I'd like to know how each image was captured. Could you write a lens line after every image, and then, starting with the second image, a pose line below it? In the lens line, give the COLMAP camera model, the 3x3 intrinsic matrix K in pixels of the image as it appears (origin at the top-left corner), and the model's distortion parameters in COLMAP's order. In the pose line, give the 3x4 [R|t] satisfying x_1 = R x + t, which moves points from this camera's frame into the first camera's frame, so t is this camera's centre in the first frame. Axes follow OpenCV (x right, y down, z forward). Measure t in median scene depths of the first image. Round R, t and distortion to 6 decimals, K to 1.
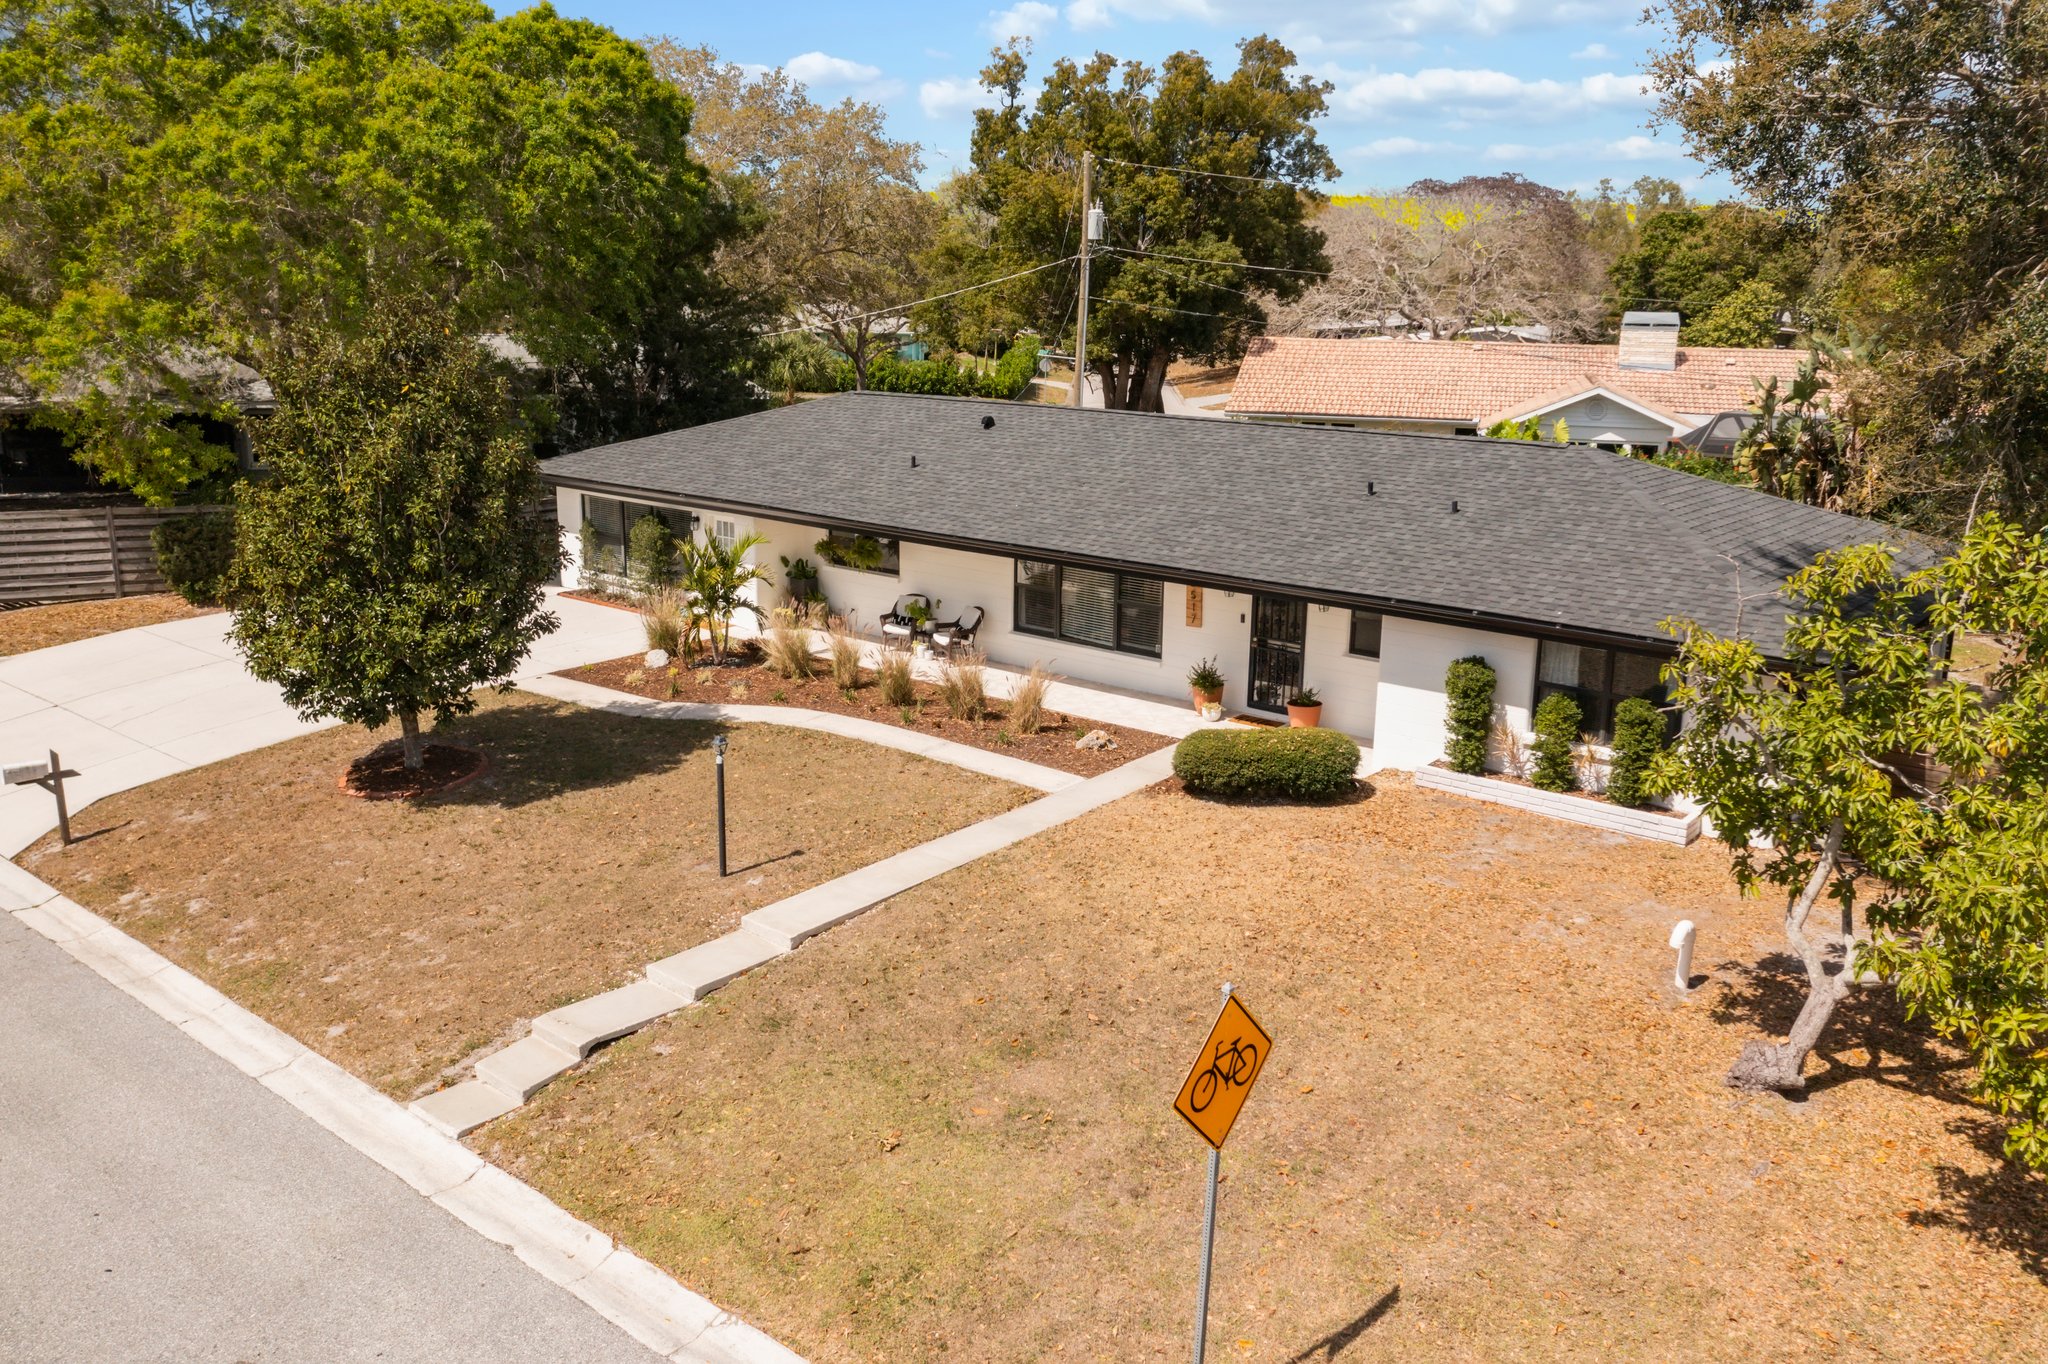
lens RADIAL K [[1616.6, 0, 1026.9], [0, 1616.6, 677.5], [0, 0, 1]] dist [-0.009716, 0.002833]
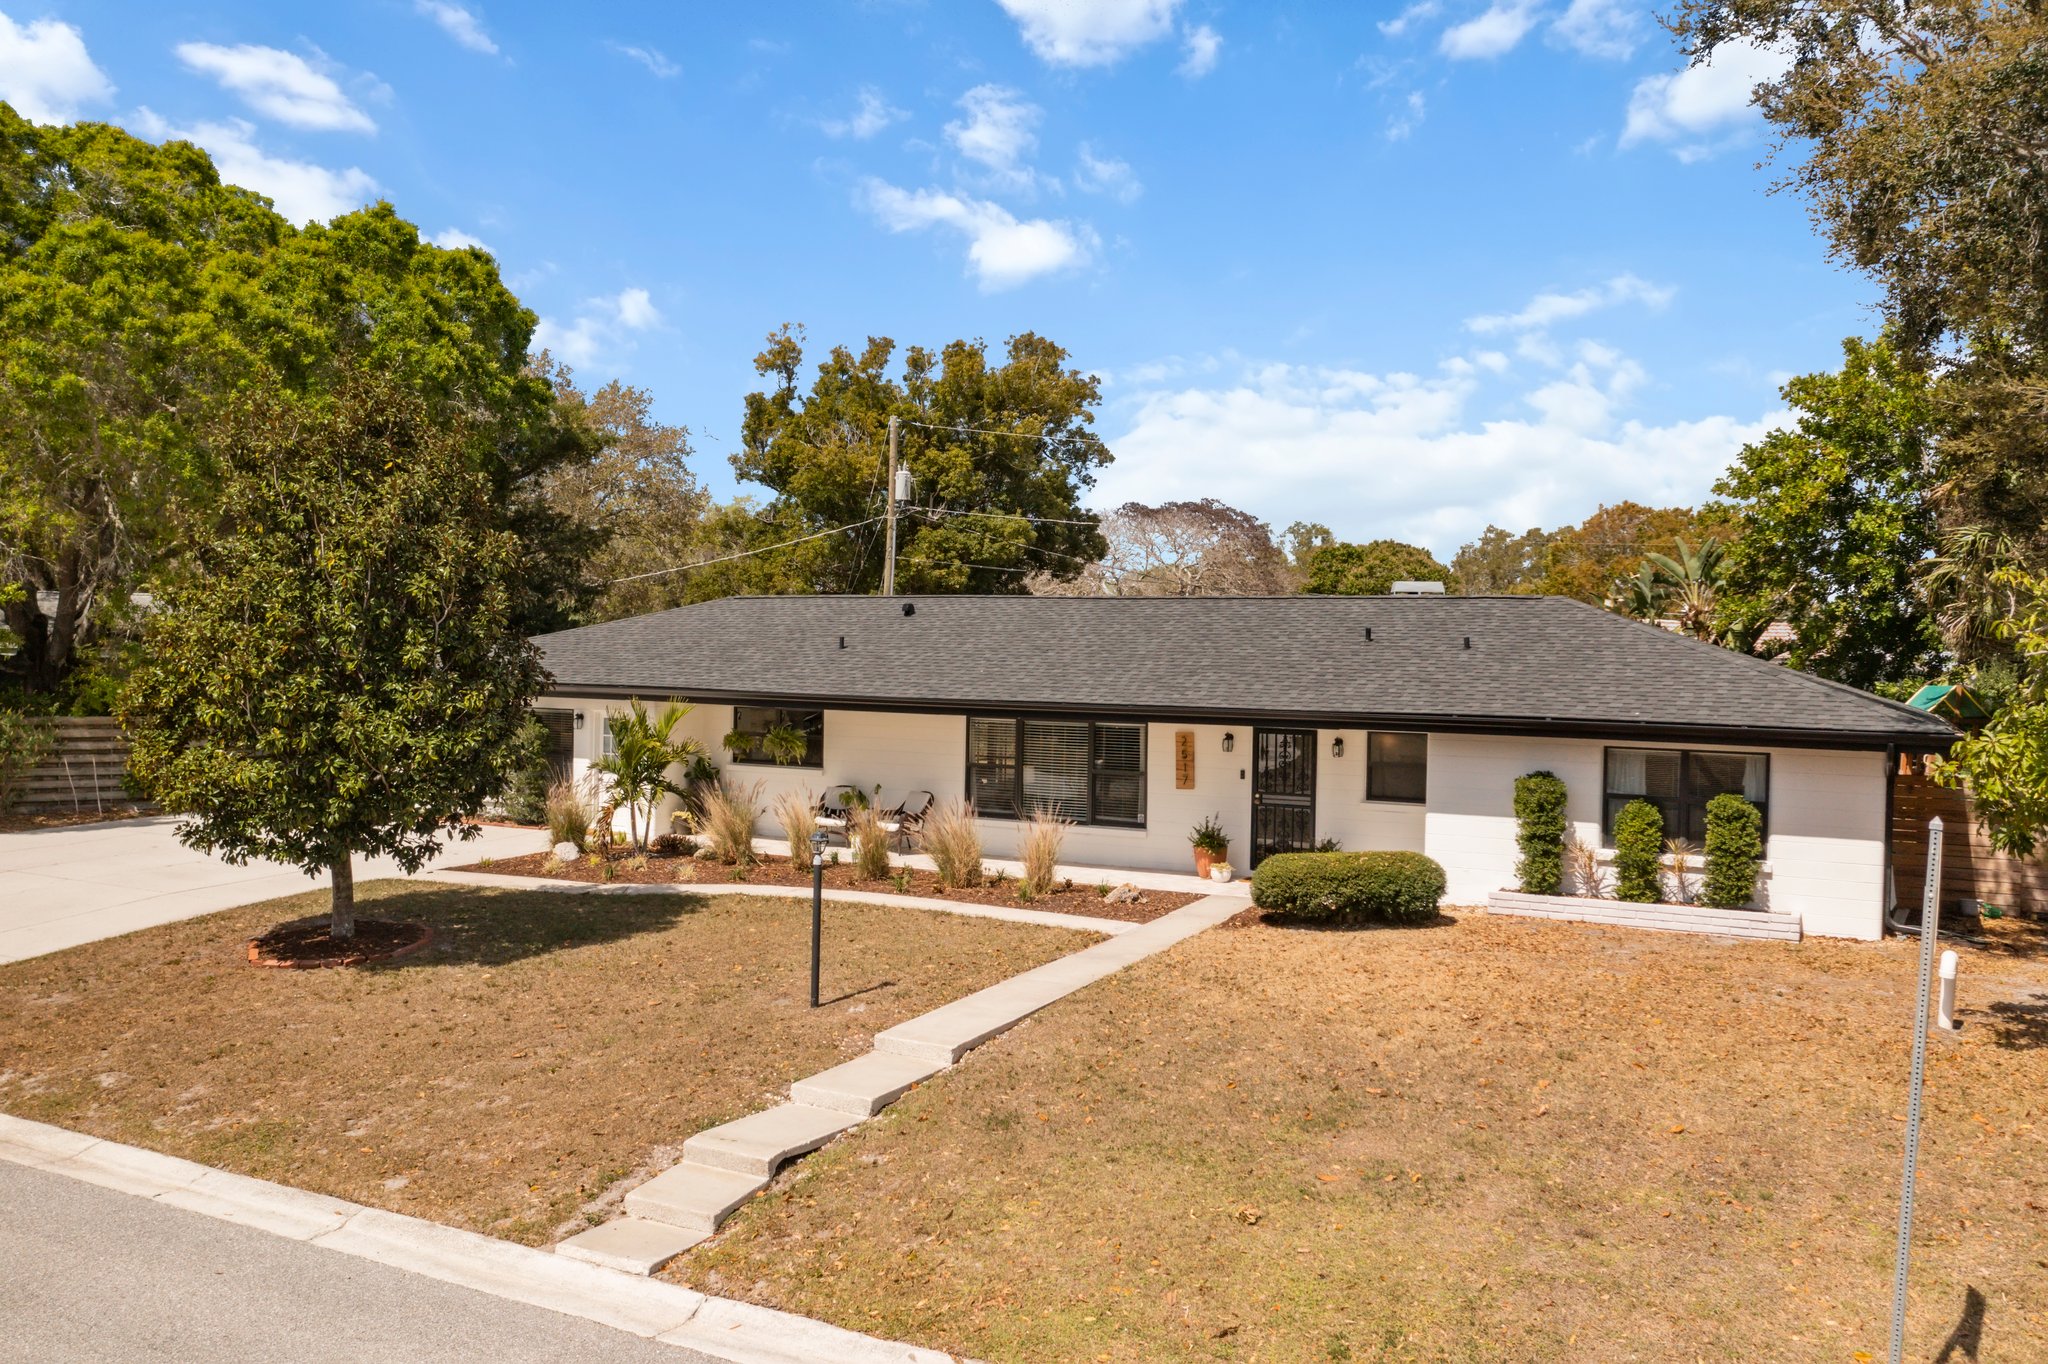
lens RADIAL K [[1616.6, 0, 1026.9], [0, 1616.6, 677.5], [0, 0, 1]] dist [-0.009716, 0.002833]
pose [[0.976882, -0.000539, 0.213779, -0.236502], [0.047096, 0.975971, -0.212750, 0.127566], [-0.208527, 0.217900, 0.953434, 0.138981]]
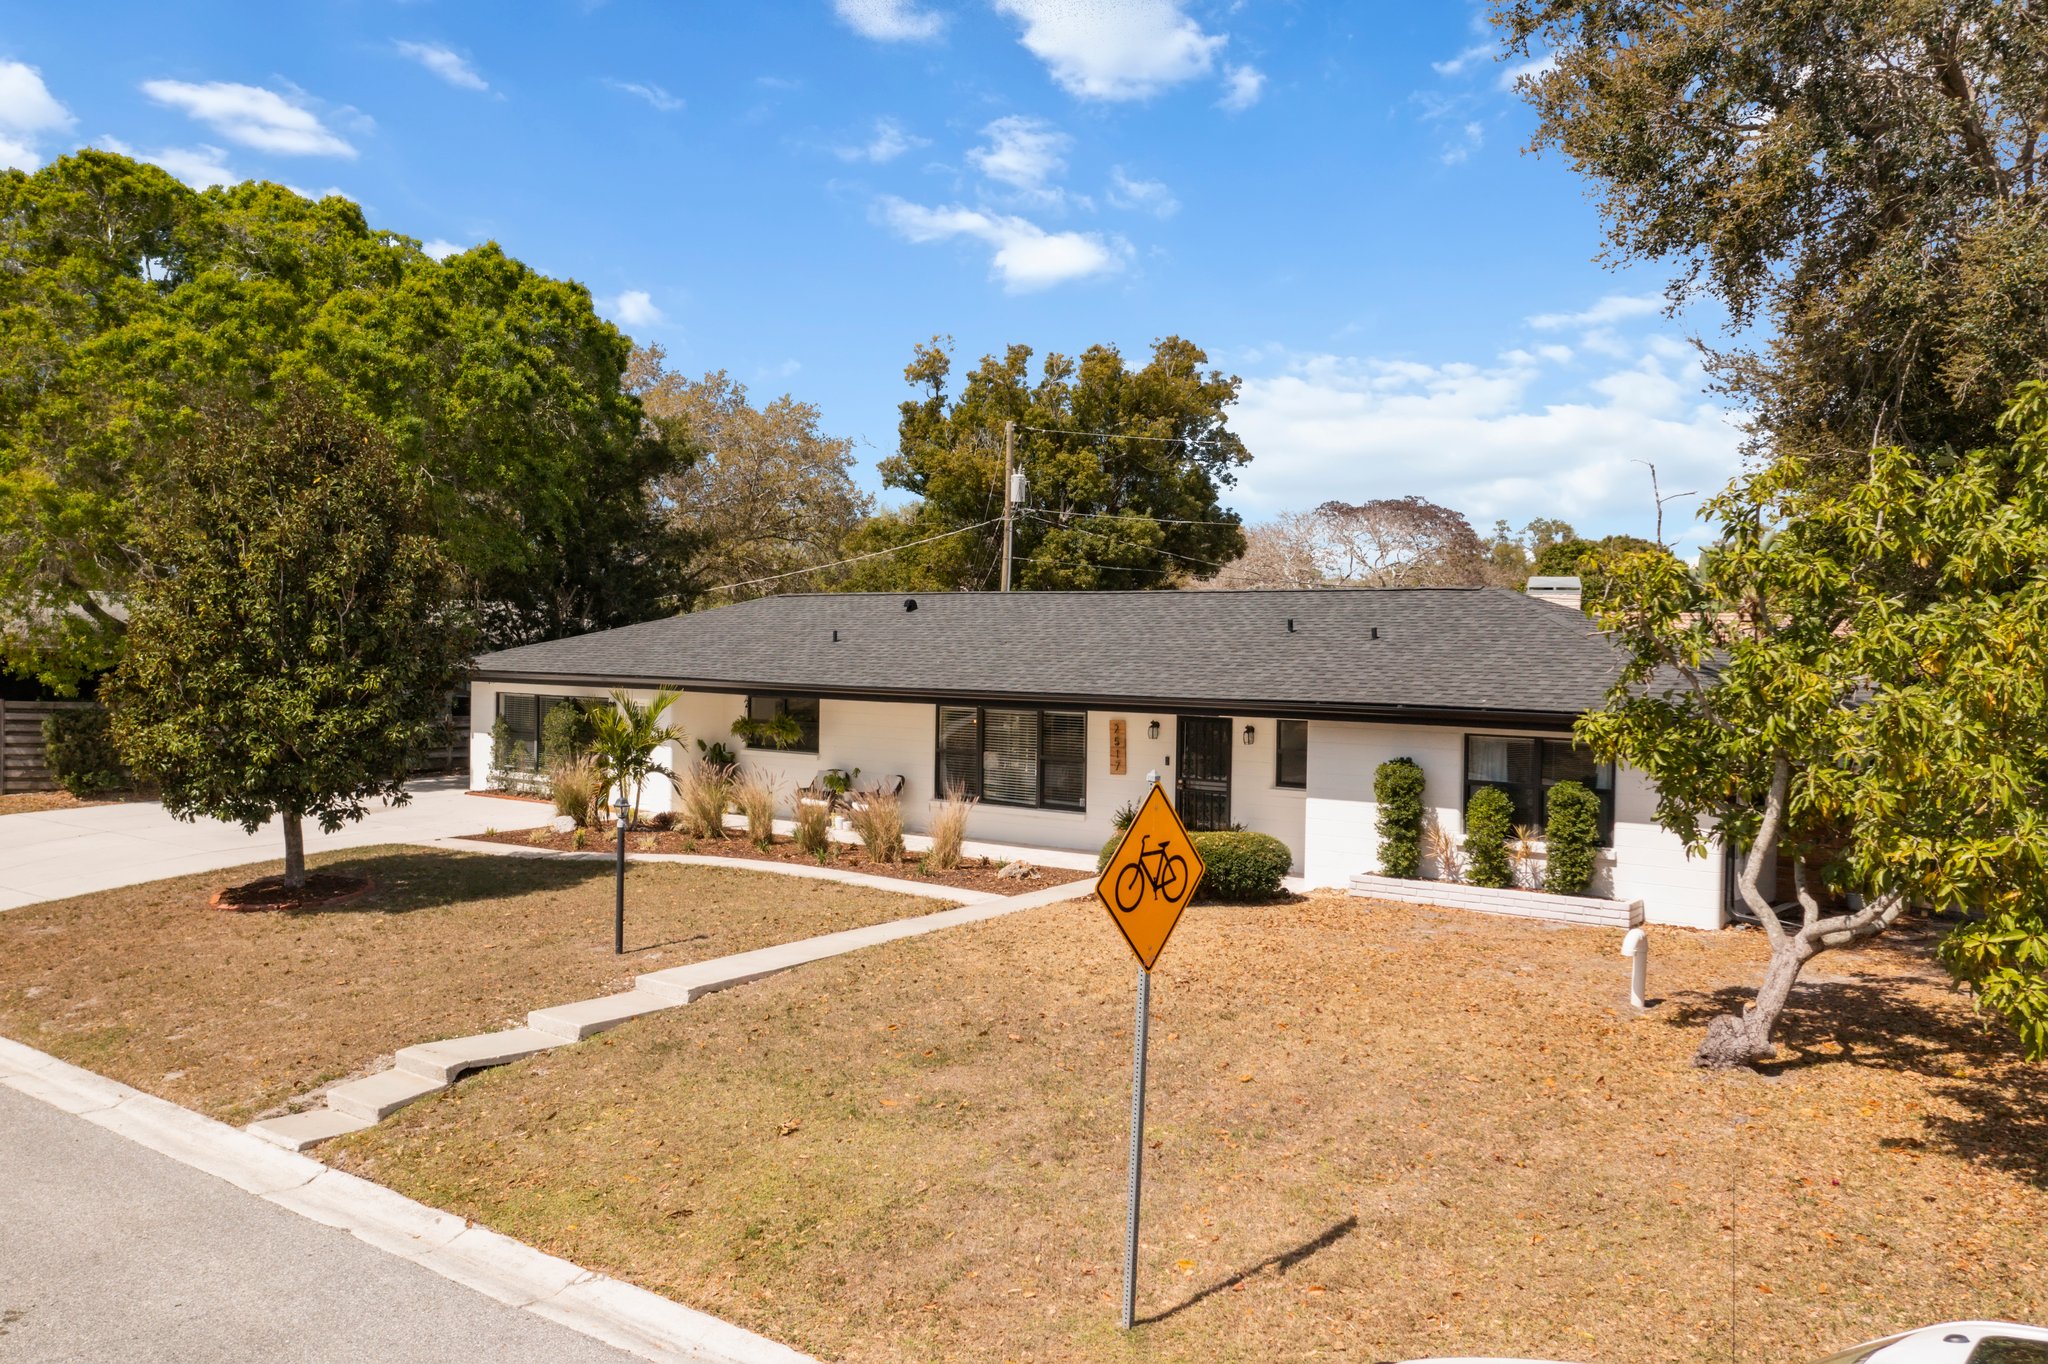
lens RADIAL K [[1616.6, 0, 1026.9], [0, 1616.6, 677.5], [0, 0, 1]] dist [-0.009716, 0.002833]
pose [[0.998997, 0.001402, 0.044747, 0.005020], [0.008440, 0.975688, -0.219001, 0.158807], [-0.043966, 0.219159, 0.974698, 0.041918]]
